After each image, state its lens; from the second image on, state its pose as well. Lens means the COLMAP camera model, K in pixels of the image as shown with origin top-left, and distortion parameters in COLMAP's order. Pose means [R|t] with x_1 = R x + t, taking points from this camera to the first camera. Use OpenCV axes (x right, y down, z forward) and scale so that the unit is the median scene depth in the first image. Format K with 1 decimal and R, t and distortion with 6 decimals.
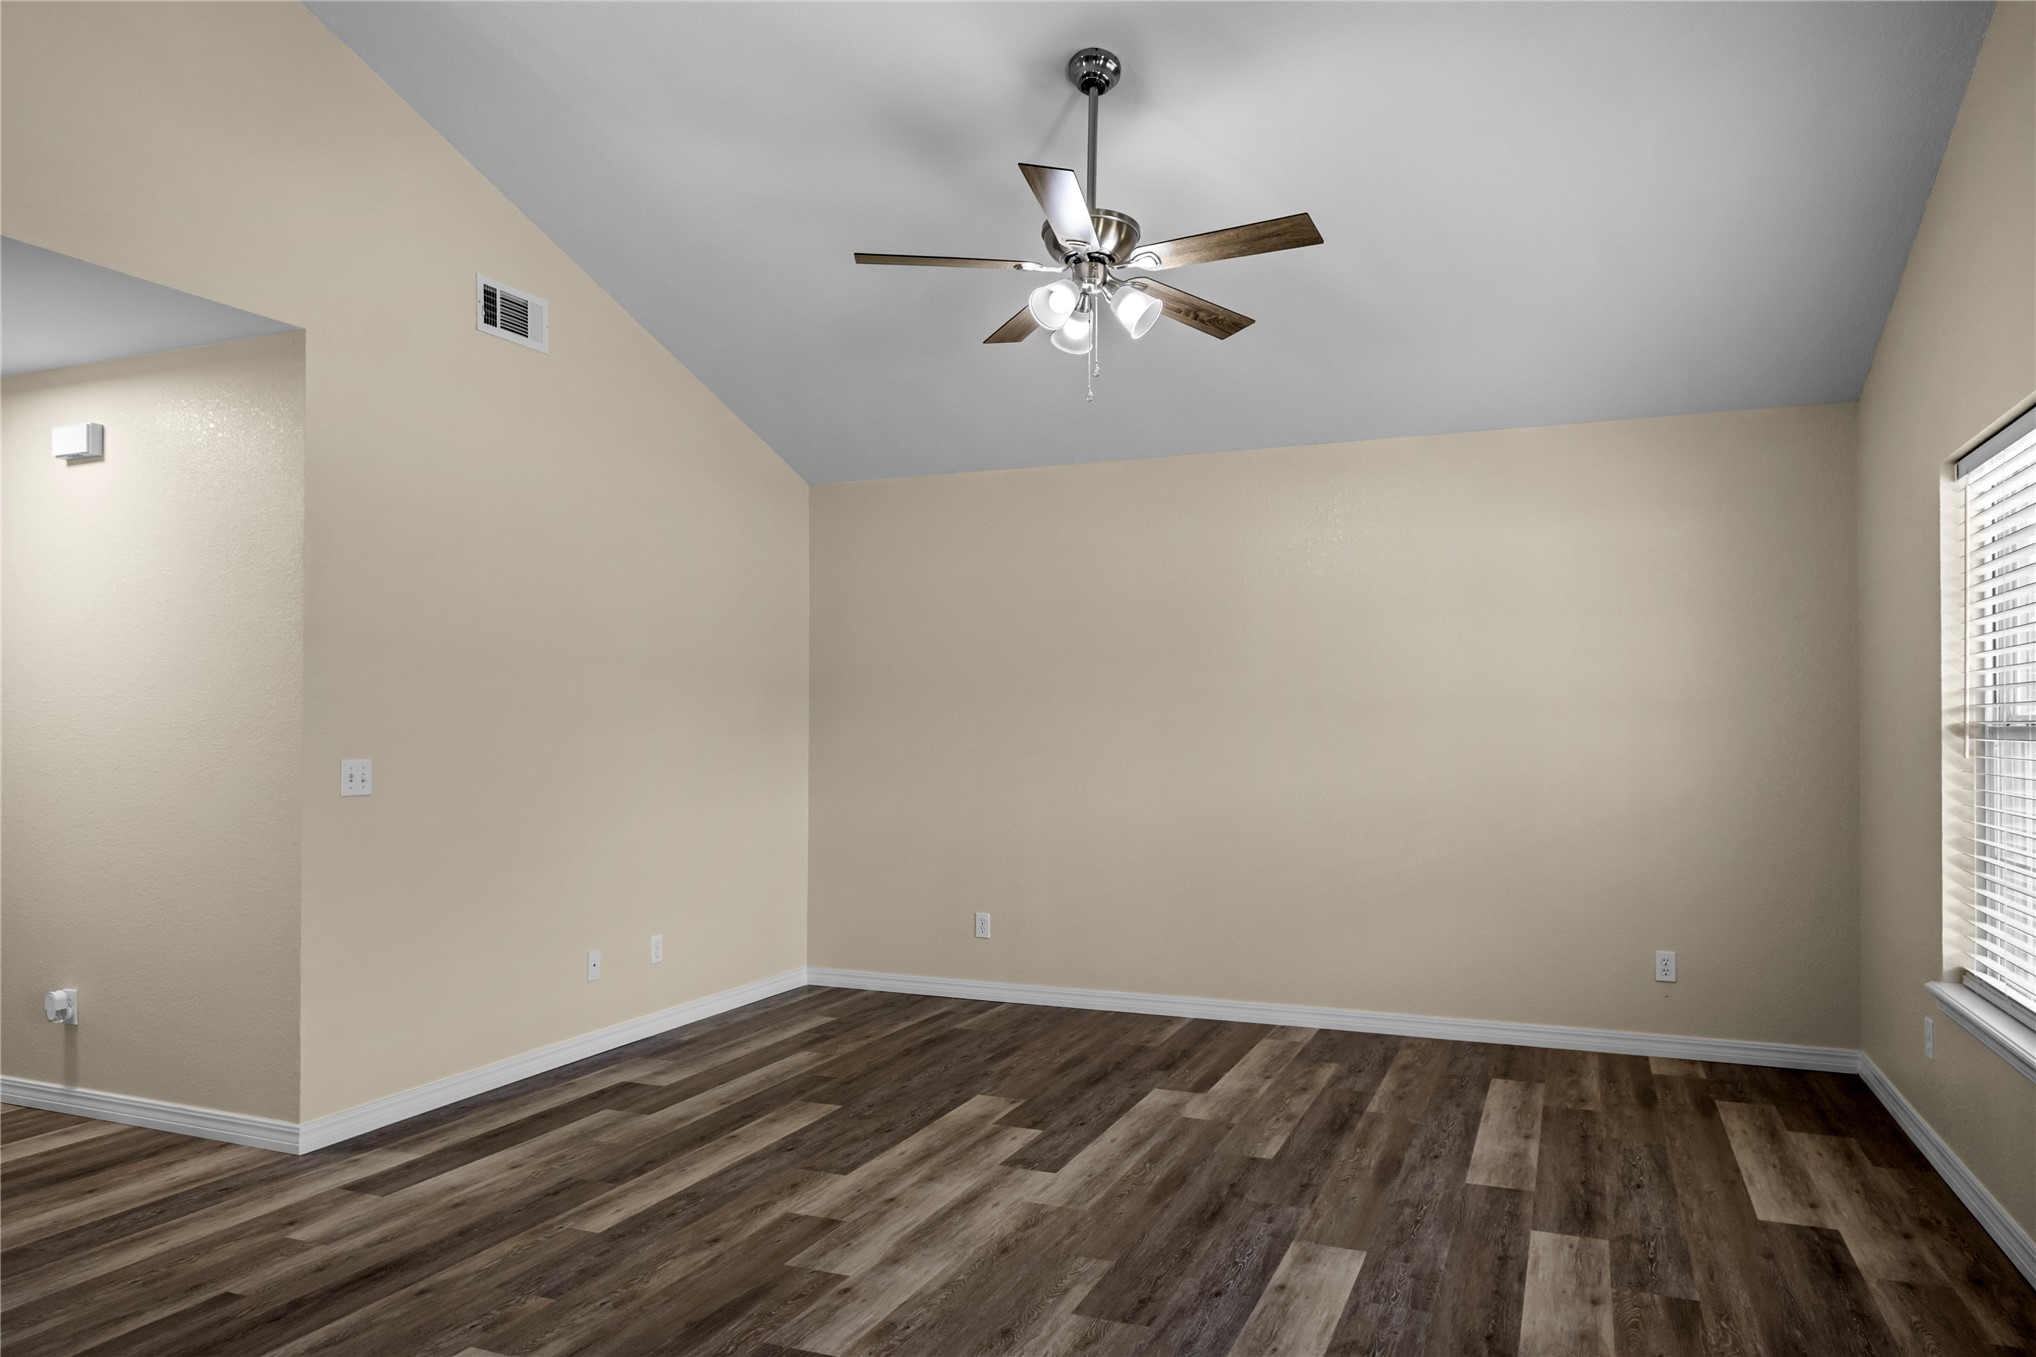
lens RADIAL K [[1369.2, 0, 1003.3], [0, 1369.2, 708.3], [0, 0, 1]] dist [-0.010543, 0.010258]
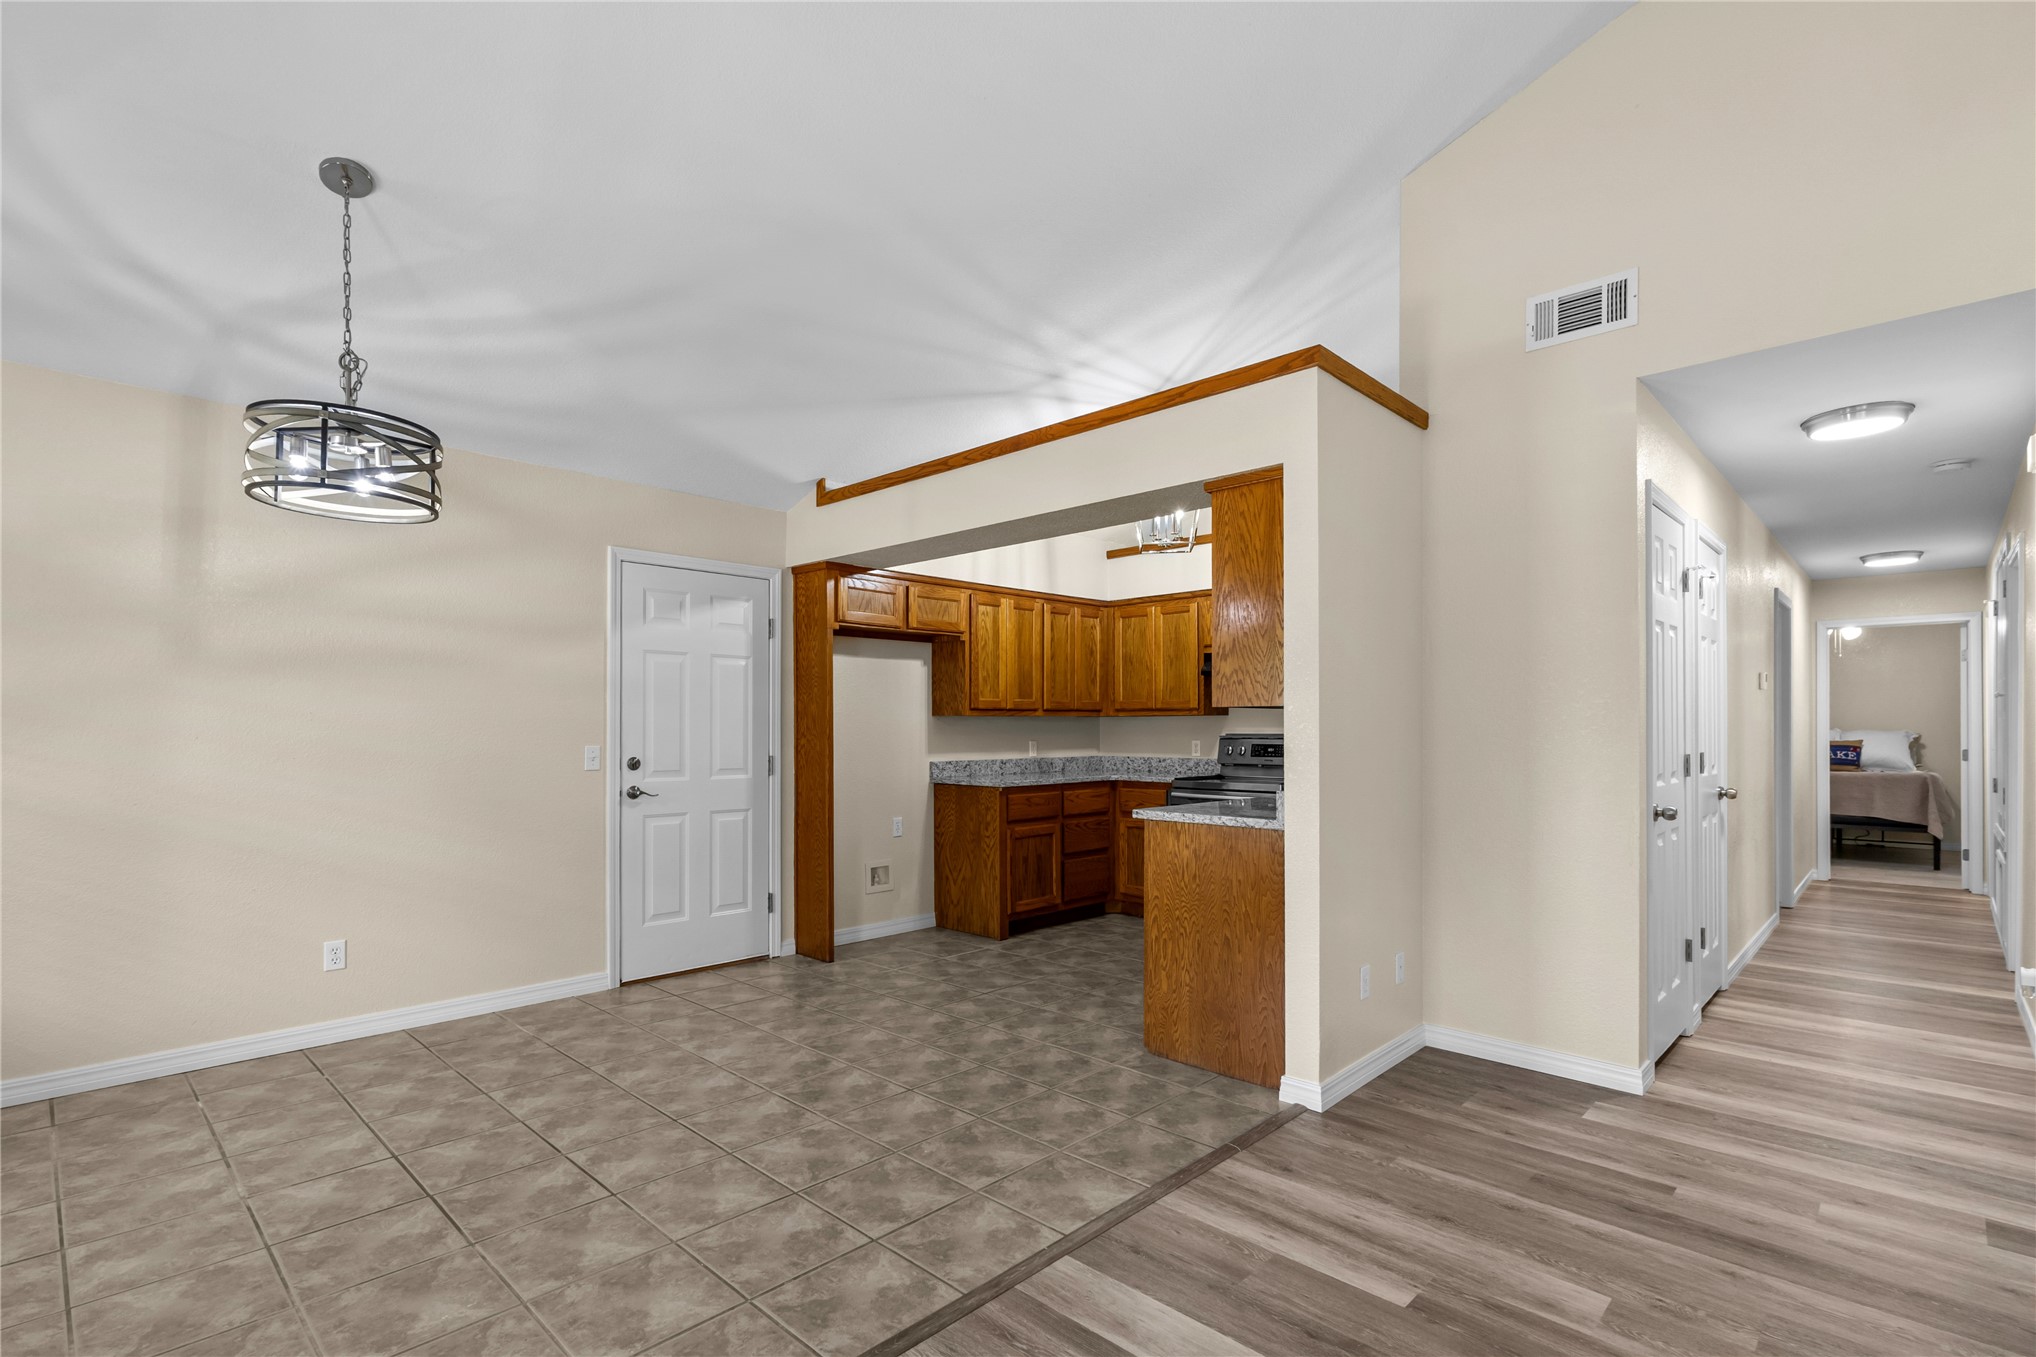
lens RADIAL K [[952.5, 0, 1012.2], [0, 952.5, 728.9], [0, 0, 1]] dist [0.003016, 0.001327]
pose [[-0.360741, 0.002545, -0.932662, 0.366084], [0.013144, 0.999911, -0.002356, 0.009537], [0.932573, -0.013109, -0.360743, 0.630410]]
